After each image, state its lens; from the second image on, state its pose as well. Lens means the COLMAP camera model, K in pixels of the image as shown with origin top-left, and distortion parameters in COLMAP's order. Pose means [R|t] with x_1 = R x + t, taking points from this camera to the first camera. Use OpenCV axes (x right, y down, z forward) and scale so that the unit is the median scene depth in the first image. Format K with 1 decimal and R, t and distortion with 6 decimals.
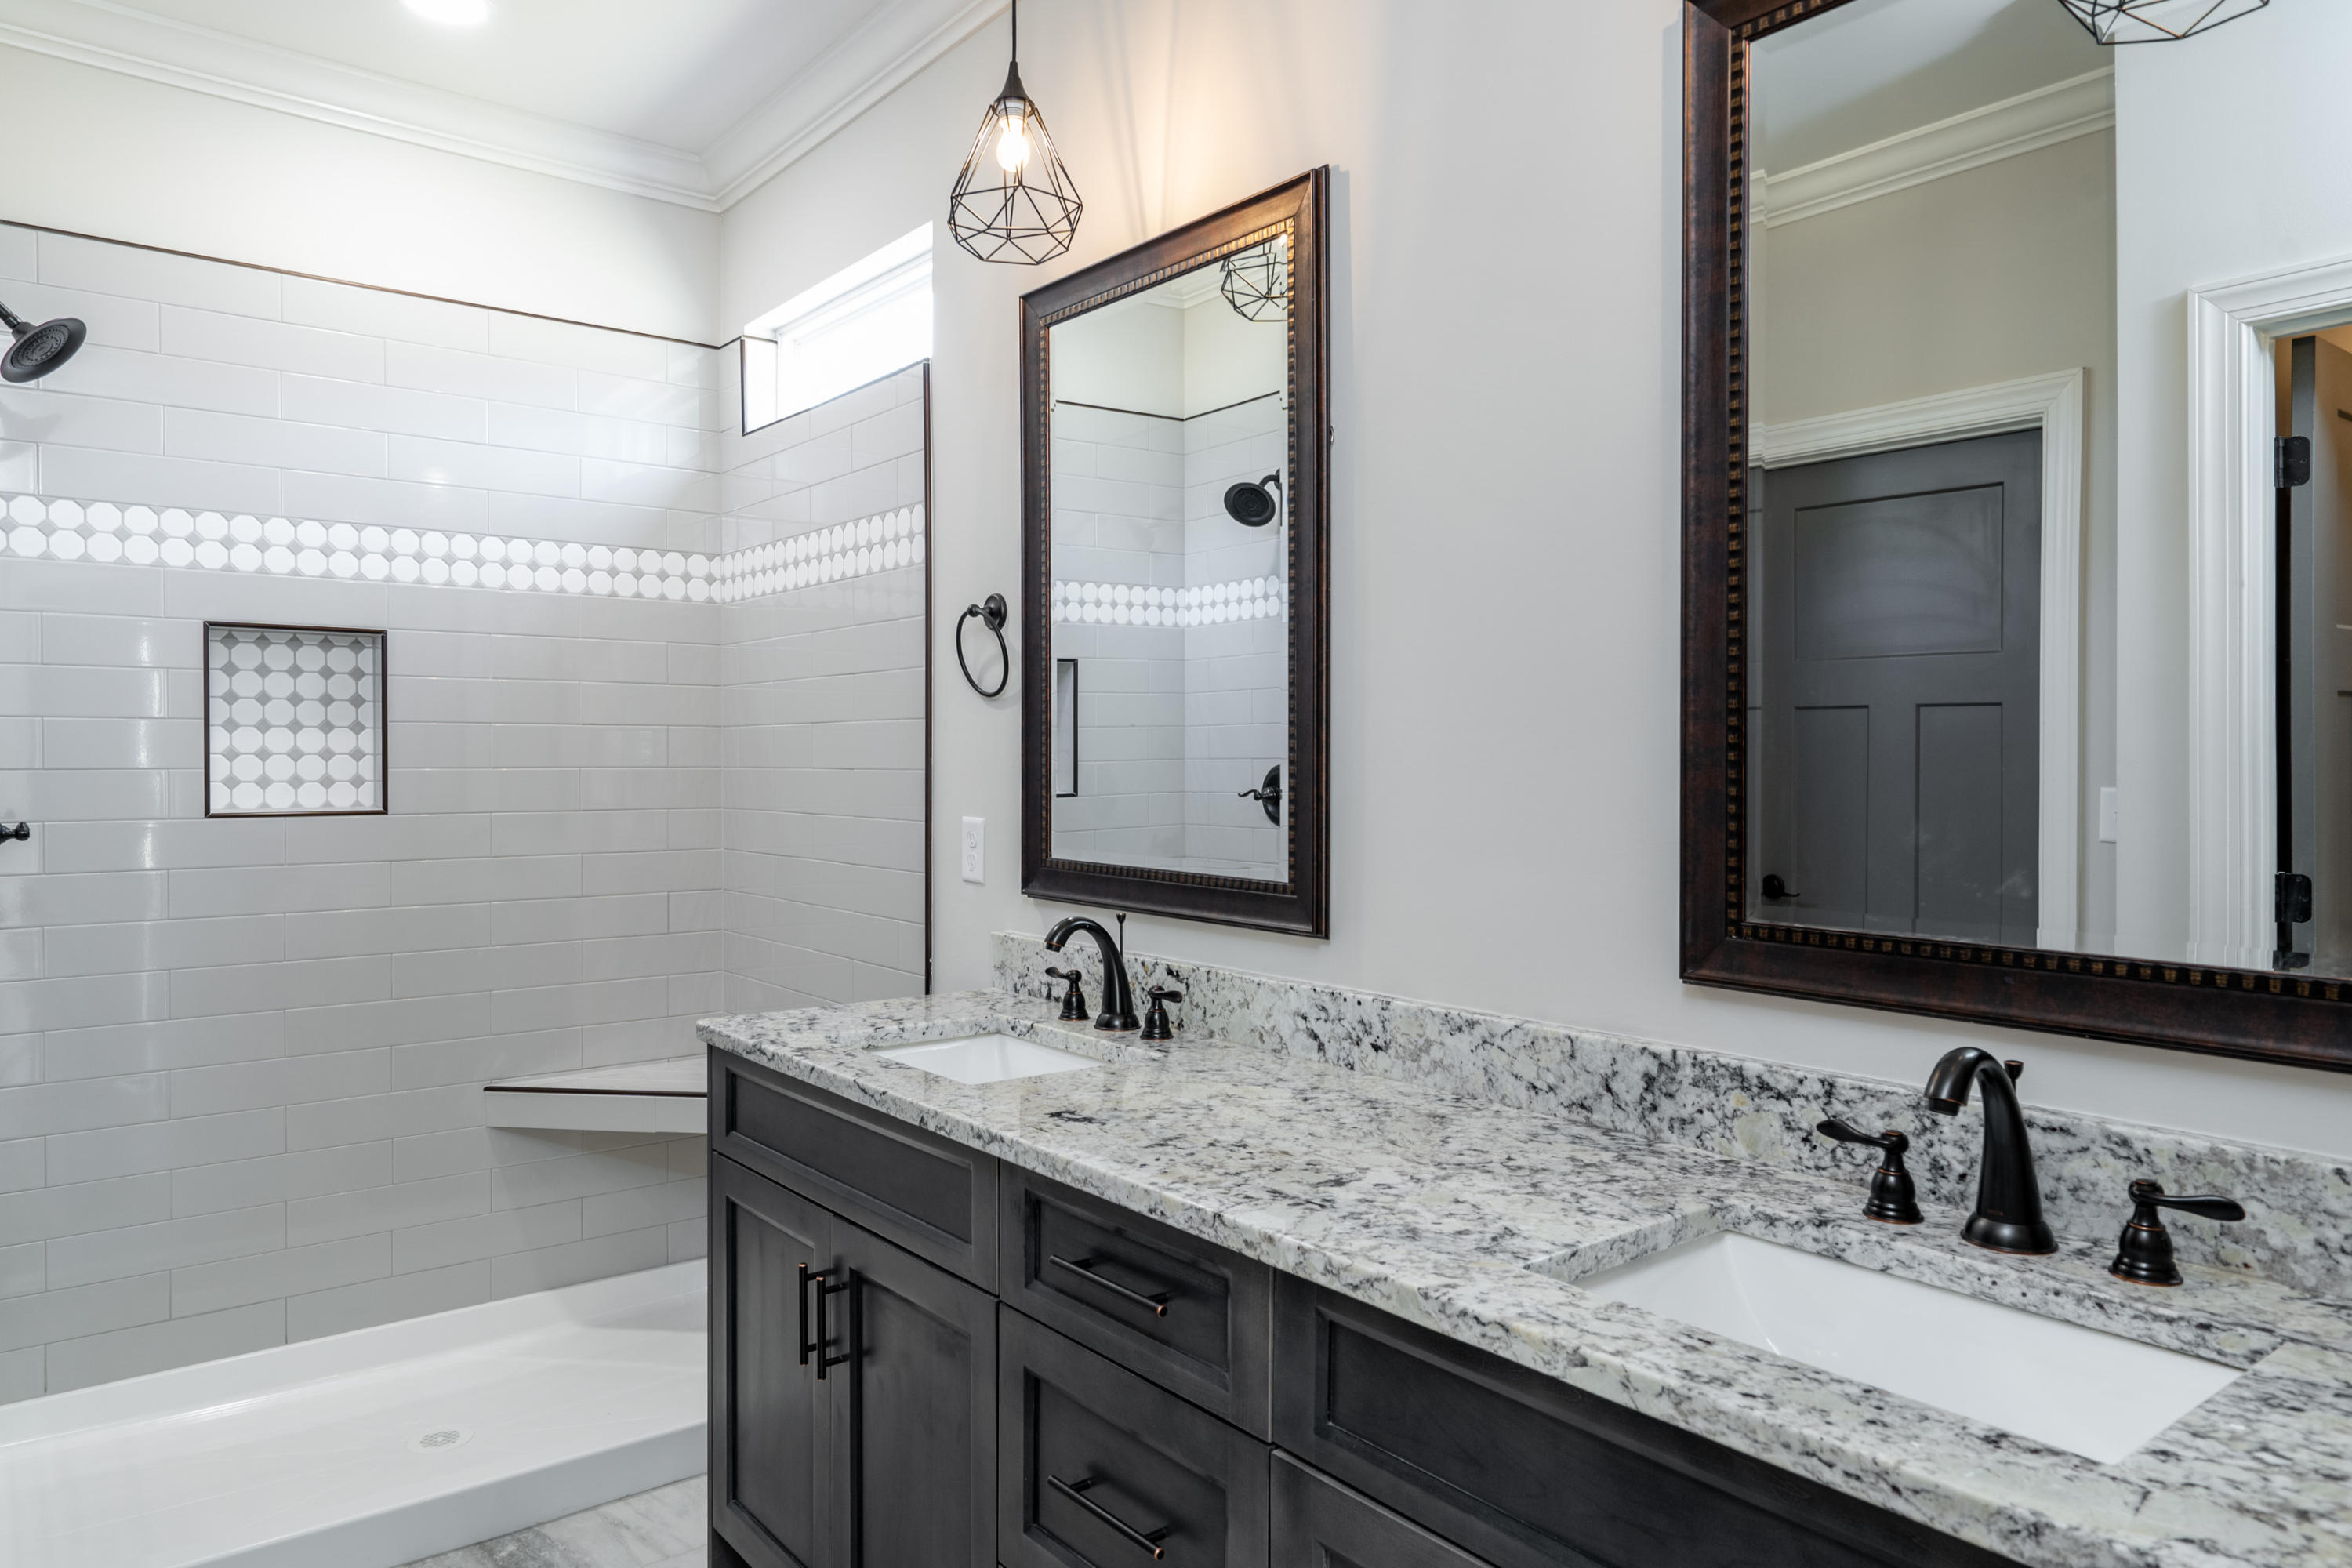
lens RADIAL K [[1511.7, 0, 1176.0], [0, 1511.7, 784.0], [0, 0, 1]] dist [0.018242, -0.000765]
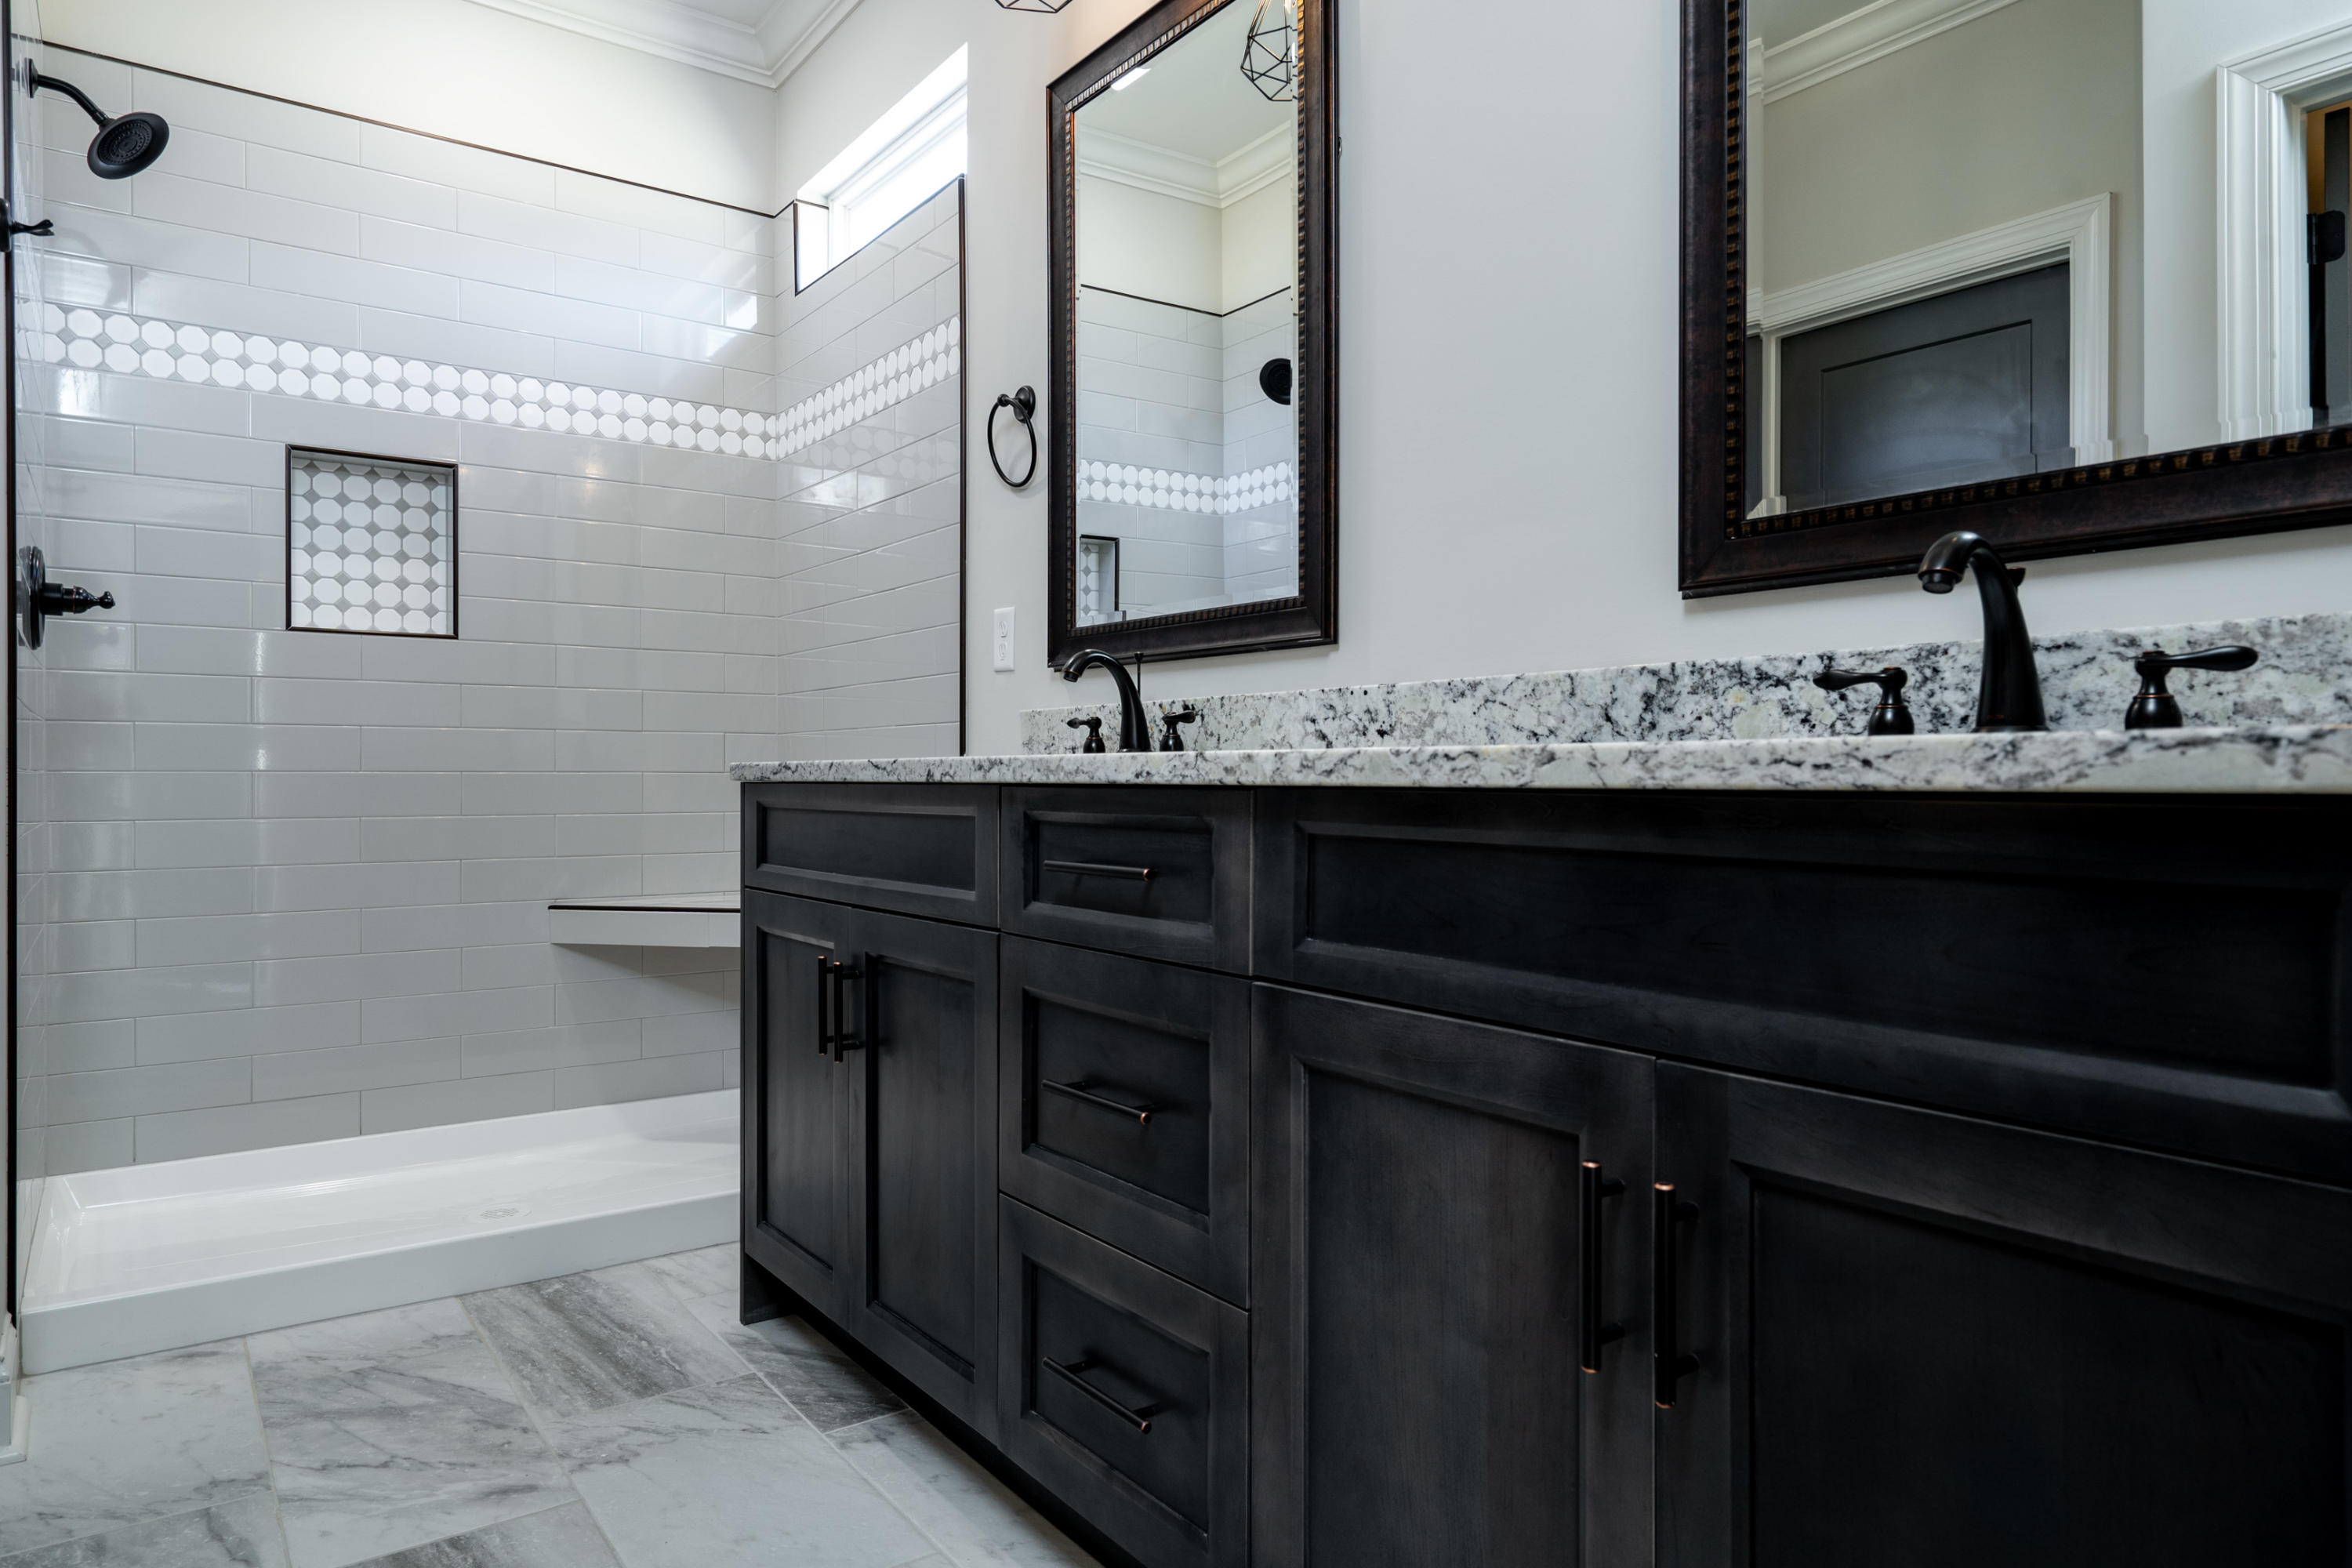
lens RADIAL K [[1435.9, 0, 1176.0], [0, 1435.9, 784.0], [0, 0, 1]] dist [0.018109, 0.000380]
pose [[0.999073, 0.000225, -0.043043, 0.030494], [-0.000718, 0.999934, -0.011438, 0.183422], [0.043037, 0.011458, 0.999008, 0.031406]]
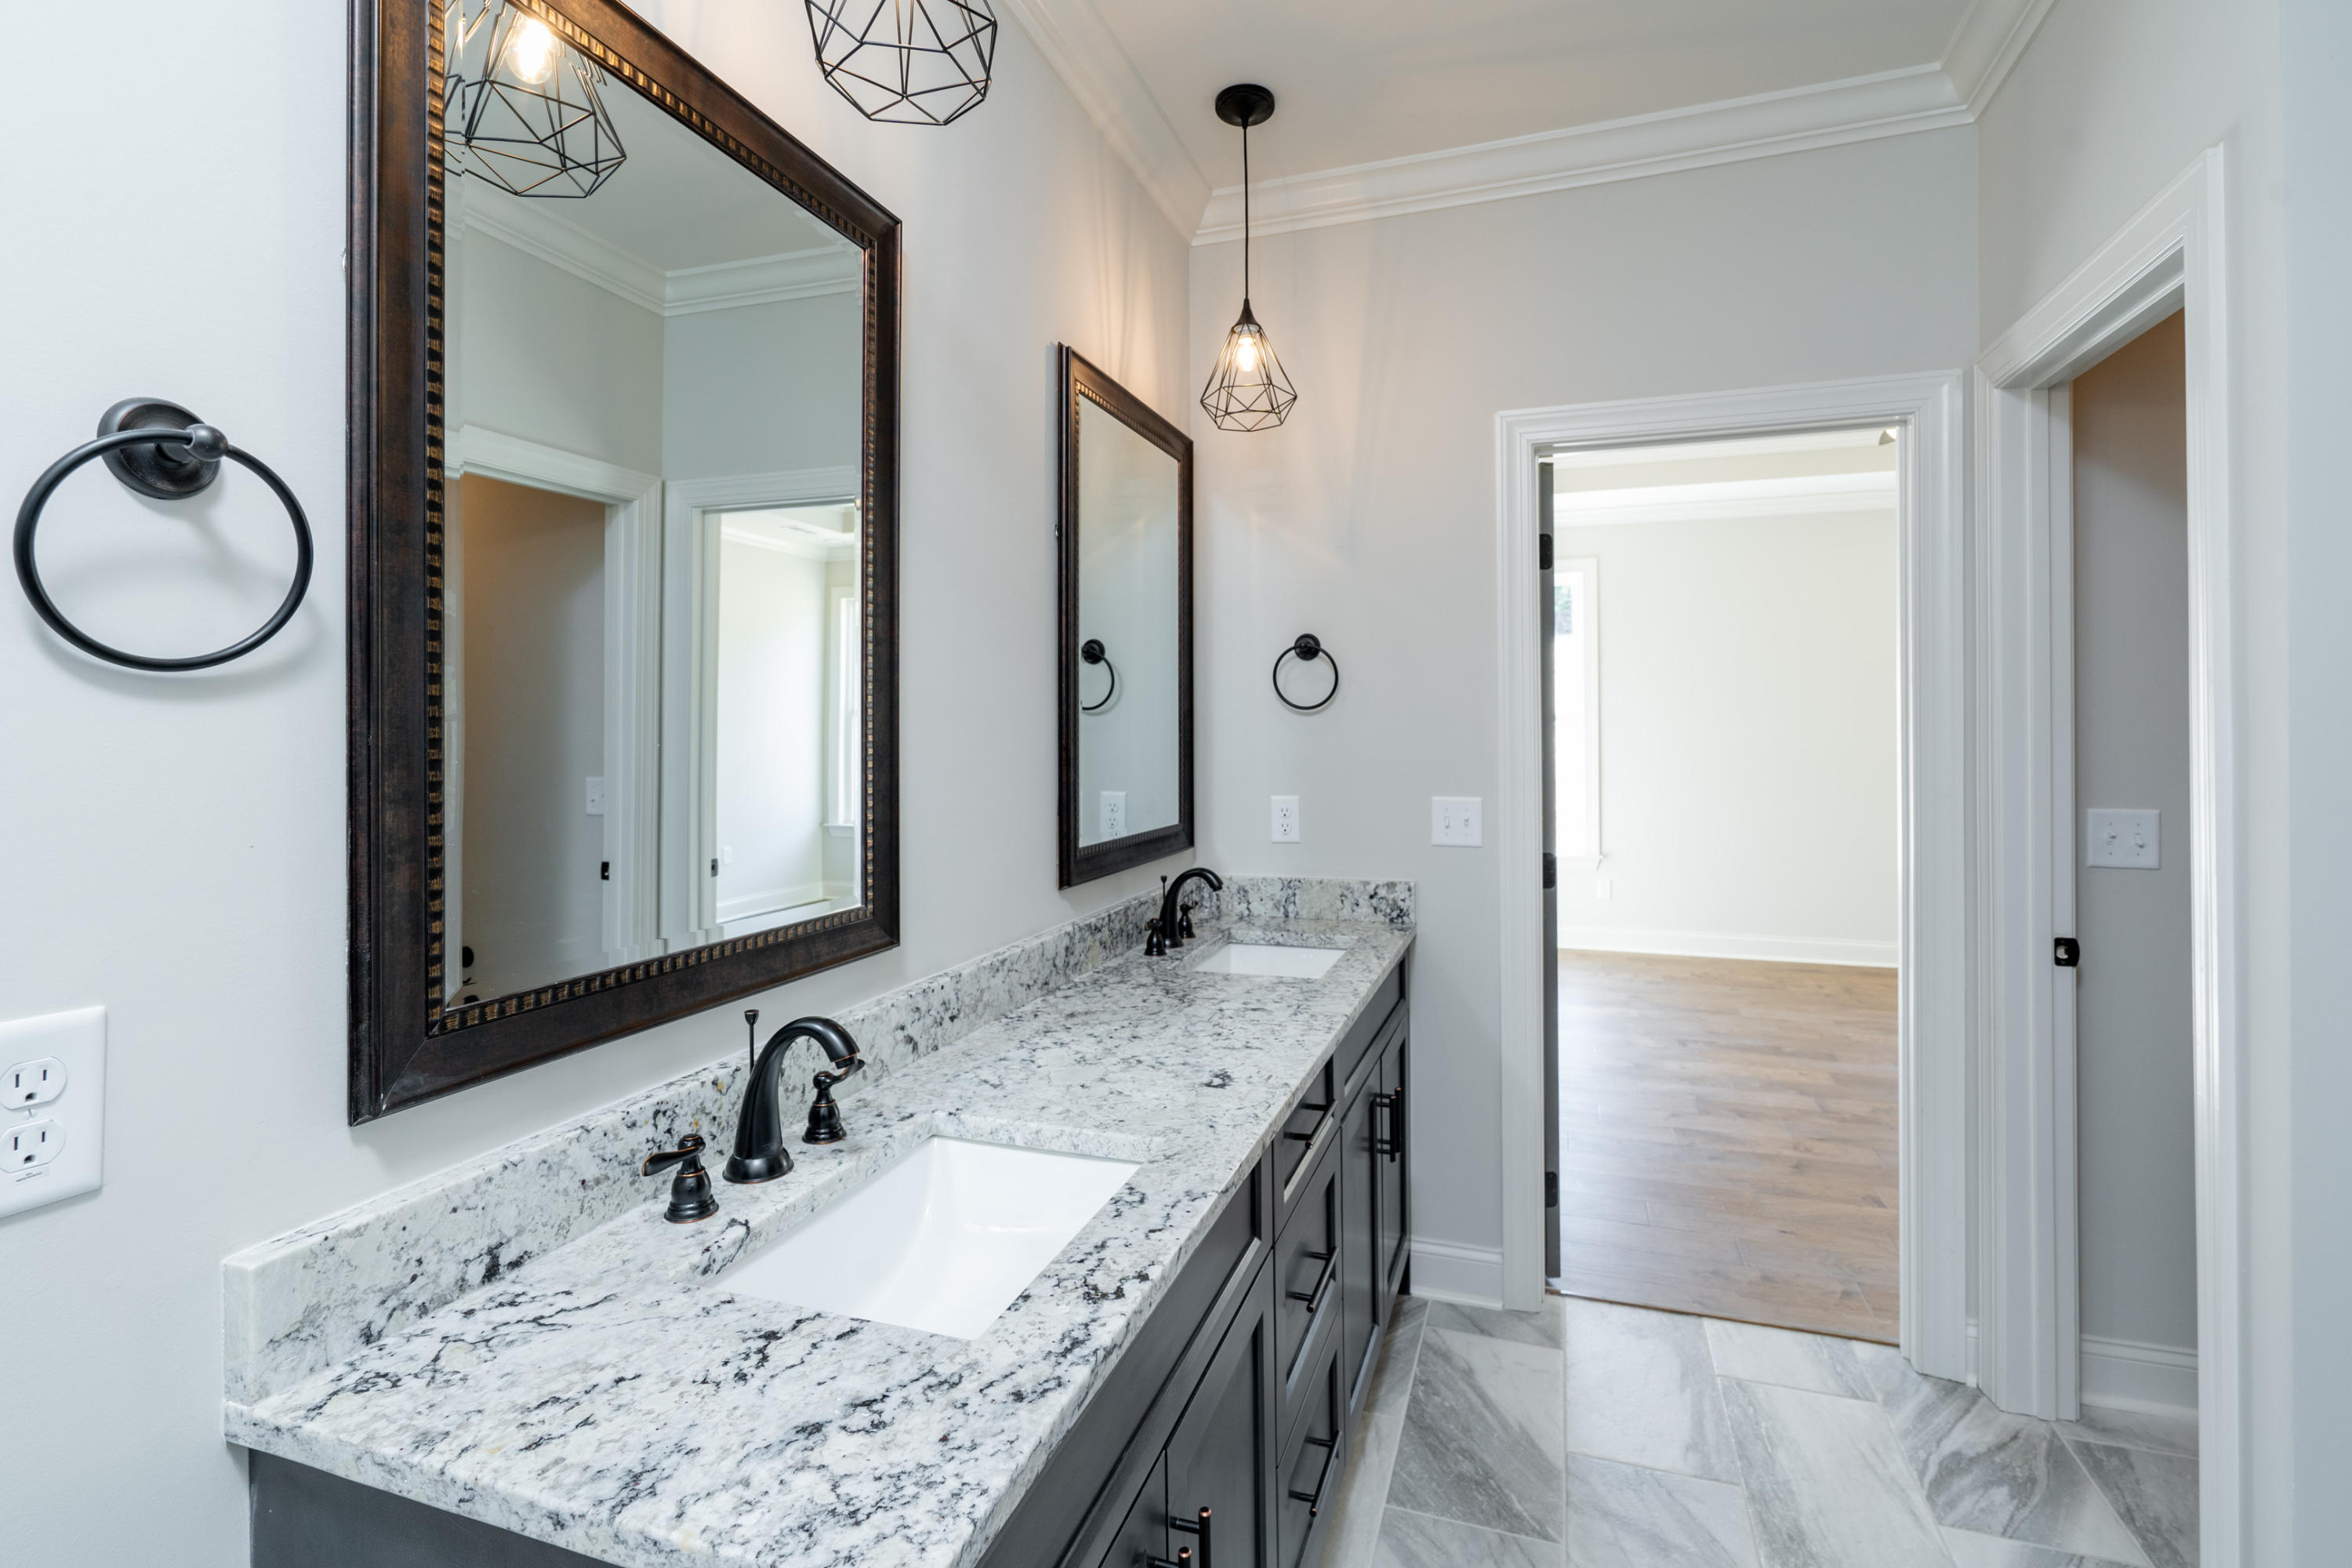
lens RADIAL K [[1094.1, 0, 1182.5], [0, 1094.1, 783.5], [0, 0, 1]] dist [0.000974, -0.000187]
pose [[-0.538435, -0.042370, 0.841601, -0.562684], [0.016916, 0.997990, 0.061065, -0.047662], [-0.842497, 0.047116, -0.536637, 1.085732]]
